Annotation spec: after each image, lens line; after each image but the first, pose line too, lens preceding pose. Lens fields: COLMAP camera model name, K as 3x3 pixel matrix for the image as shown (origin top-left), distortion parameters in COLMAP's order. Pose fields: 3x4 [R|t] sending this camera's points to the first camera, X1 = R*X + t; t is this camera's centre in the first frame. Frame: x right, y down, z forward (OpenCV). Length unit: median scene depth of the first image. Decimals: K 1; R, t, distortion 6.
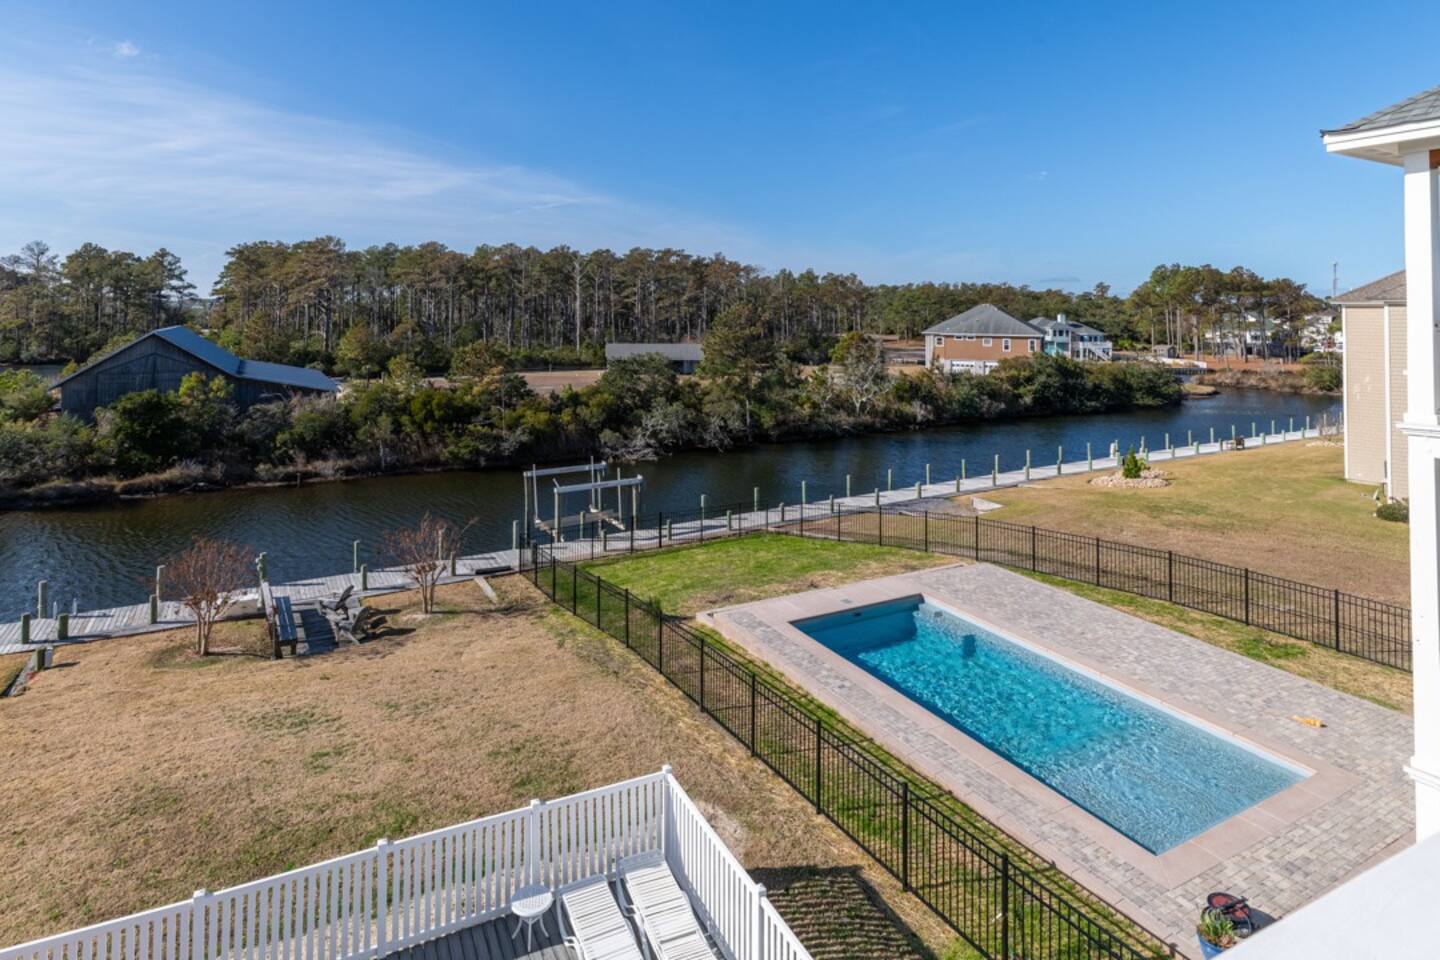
lens RADIAL K [[568.1, 0, 720.0], [0, 568.1, 322.1], [0, 0, 1]] dist [-0.008808, -0.000256]
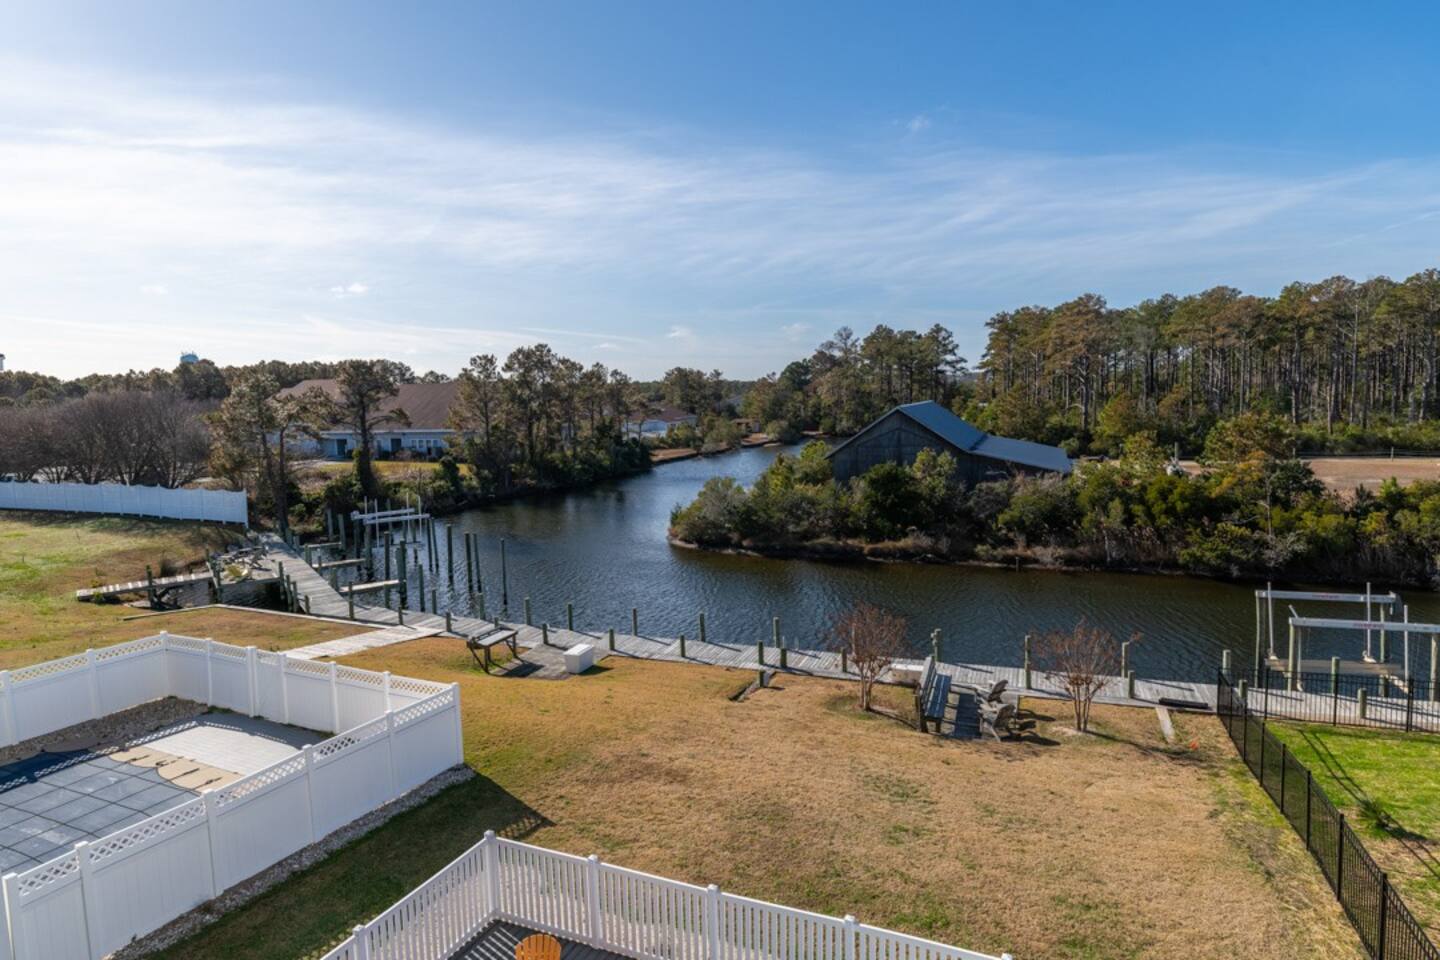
lens RADIAL K [[694.7, 0, 727.0], [0, 694.7, 470.6], [0, 0, 1]] dist [-0.017106, -0.000210]
pose [[0.745331, 0.047022, -0.665034, -0.344286], [0.024989, 0.994838, 0.098347, -0.000666], [0.666226, -0.089920, 0.740309, -0.160744]]
